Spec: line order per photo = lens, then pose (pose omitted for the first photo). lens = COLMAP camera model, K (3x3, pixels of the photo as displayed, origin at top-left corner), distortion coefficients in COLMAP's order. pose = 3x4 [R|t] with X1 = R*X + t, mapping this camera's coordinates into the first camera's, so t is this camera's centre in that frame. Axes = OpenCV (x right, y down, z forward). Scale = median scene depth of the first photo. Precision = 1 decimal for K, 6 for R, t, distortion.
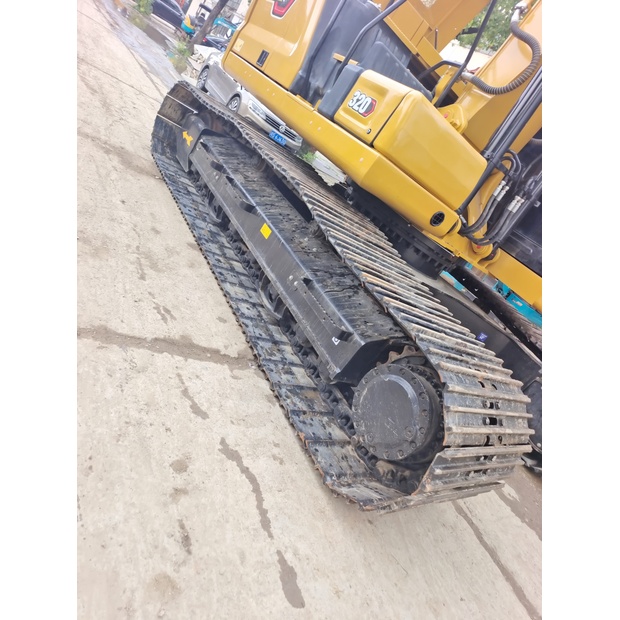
lens RADIAL K [[421.7, 0, 320.7], [0, 421.7, 317.3], [0, 0, 1]] dist [0.025529, -0.000417]
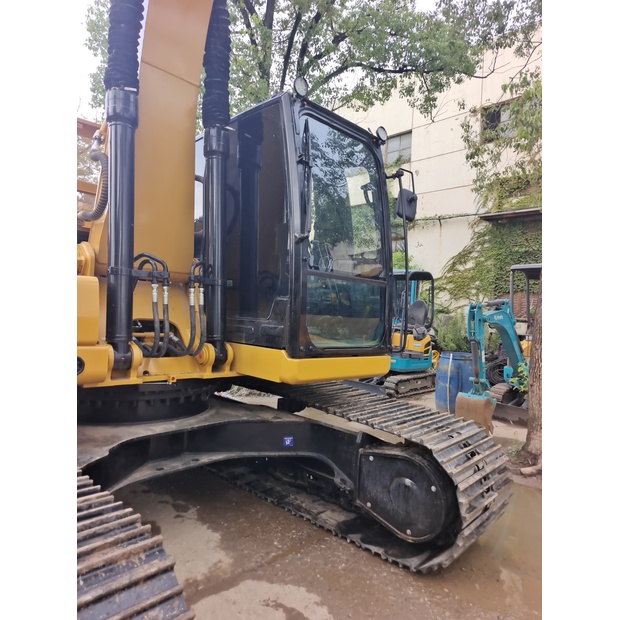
lens RADIAL K [[421.7, 0, 320.7], [0, 421.7, 317.3], [0, 0, 1]] dist [0.025529, -0.000417]
pose [[0.827232, -0.519998, 0.212811, 0.502828], [0.561132, 0.783885, -0.265811, 0.145244], [-0.028599, 0.339302, 0.940243, 0.227231]]
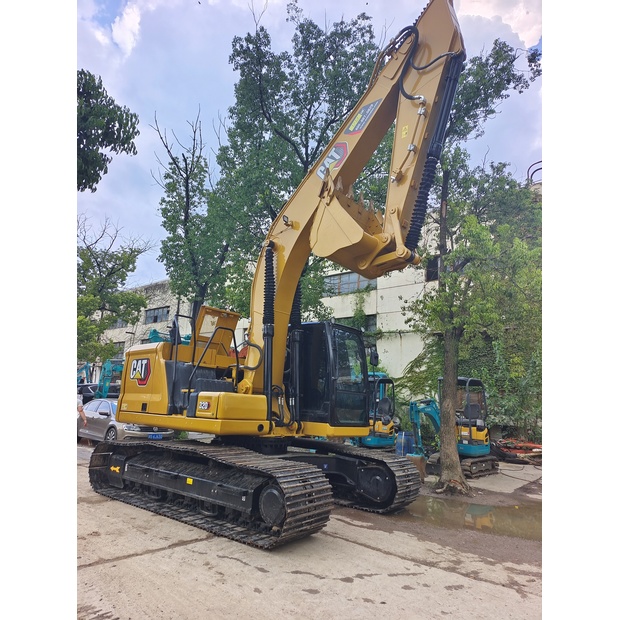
lens RADIAL K [[421.9, 0, 318.7], [0, 421.9, 310.6], [0, 0, 1]] dist [0.032234, -0.035228]
pose [[0.812603, -0.447840, 0.372982, -0.023762], [0.576339, 0.712626, -0.399997, 0.367178], [-0.086662, 0.540003, 0.837190, -1.134967]]
